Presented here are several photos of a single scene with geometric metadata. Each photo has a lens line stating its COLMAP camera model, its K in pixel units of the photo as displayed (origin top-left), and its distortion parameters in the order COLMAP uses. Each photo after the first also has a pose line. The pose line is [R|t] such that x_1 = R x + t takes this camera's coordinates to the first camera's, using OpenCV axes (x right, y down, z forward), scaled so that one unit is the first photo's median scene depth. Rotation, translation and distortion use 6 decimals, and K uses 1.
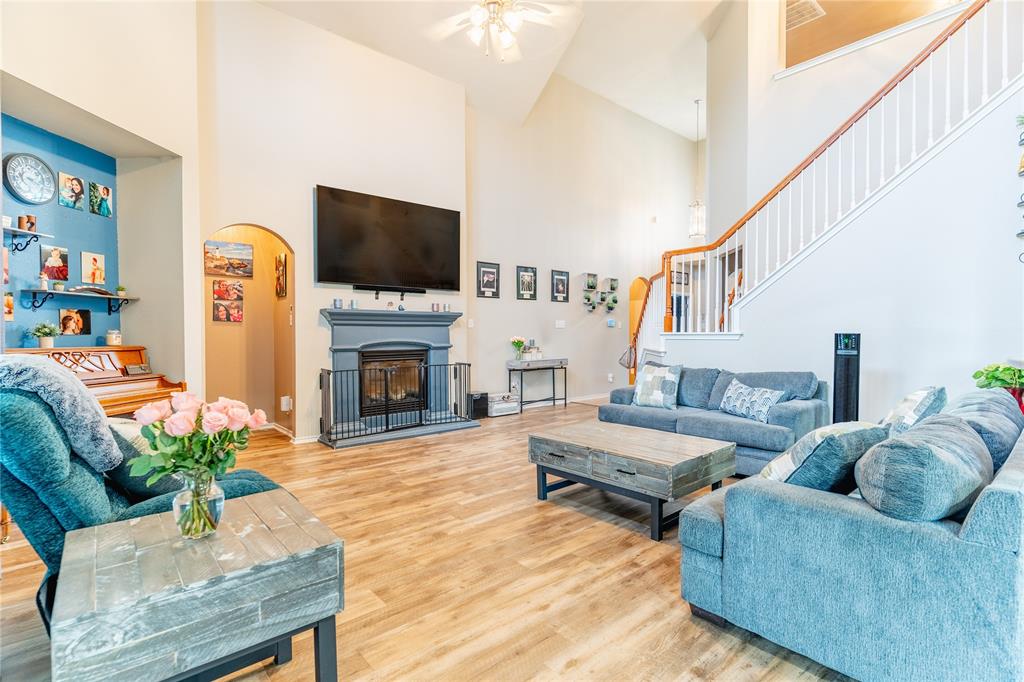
lens RADIAL K [[487.5, 0, 513.8], [0, 487.5, 340.2], [0, 0, 1]] dist [0.001621, 0.000258]
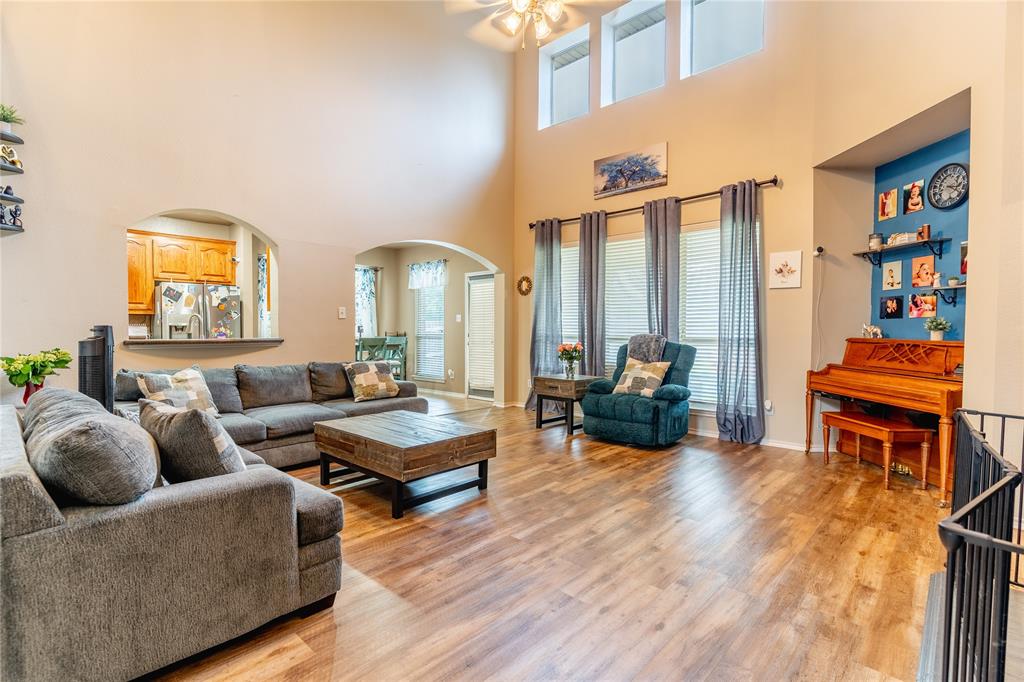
lens RADIAL K [[487.5, 0, 520.2], [0, 487.5, 332.3], [0, 0, 1]] dist [0.001621, 0.000258]
pose [[-0.993057, -0.001307, -0.117624, 0.086792], [-0.004007, 0.999734, 0.022718, -0.020842], [0.117563, 0.023032, -0.992798, 1.747568]]
